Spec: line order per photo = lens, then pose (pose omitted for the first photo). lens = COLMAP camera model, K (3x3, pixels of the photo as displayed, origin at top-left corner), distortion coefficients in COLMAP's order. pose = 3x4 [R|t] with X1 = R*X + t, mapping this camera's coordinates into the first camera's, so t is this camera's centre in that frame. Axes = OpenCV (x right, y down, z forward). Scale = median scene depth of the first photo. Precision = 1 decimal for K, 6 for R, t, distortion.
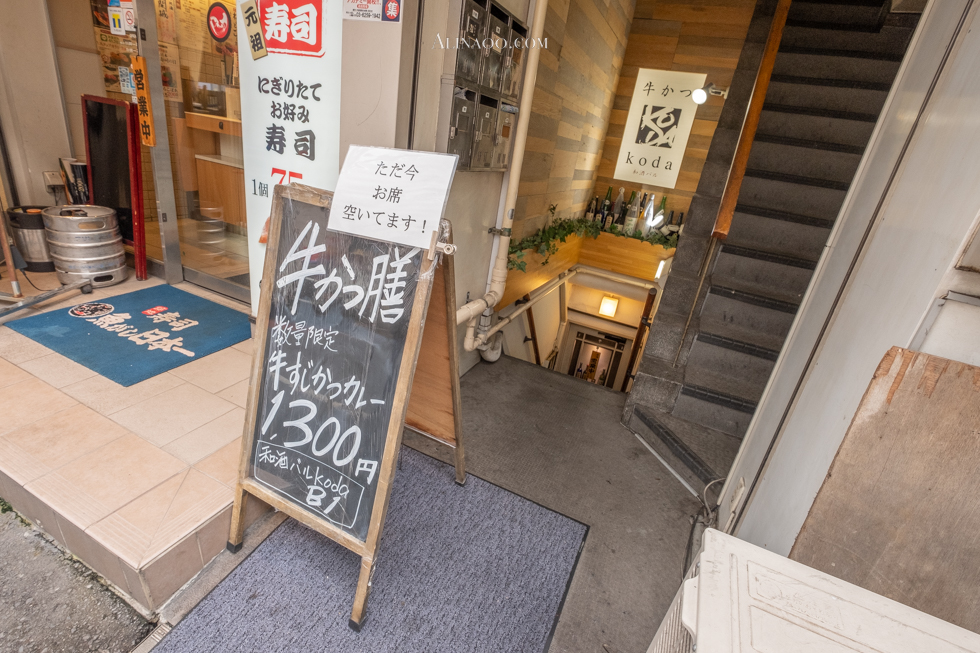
lens RADIAL K [[524.3, 0, 490.0], [0, 524.3, 326.5], [0, 0, 1]] dist [-0.002441, -0.000320]
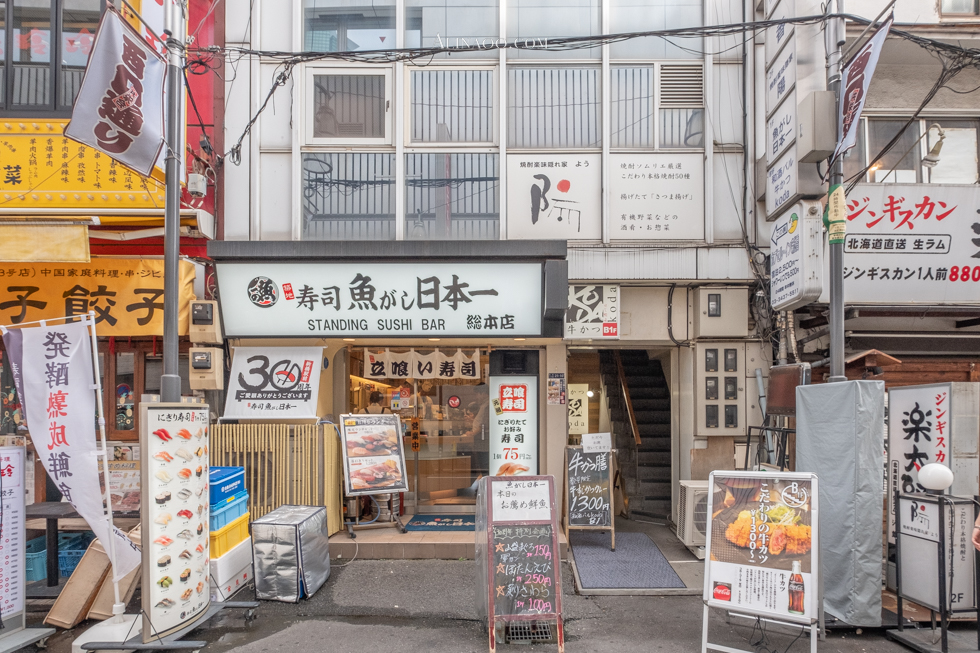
lens RADIAL K [[524.3, 0, 490.0], [0, 524.3, 326.5], [0, 0, 1]] dist [-0.002441, -0.000320]
pose [[0.936585, -0.090633, 0.338517, -1.638973], [0.240443, 0.868934, -0.432598, 0.415084], [-0.254942, 0.486559, 0.835623, -2.048570]]
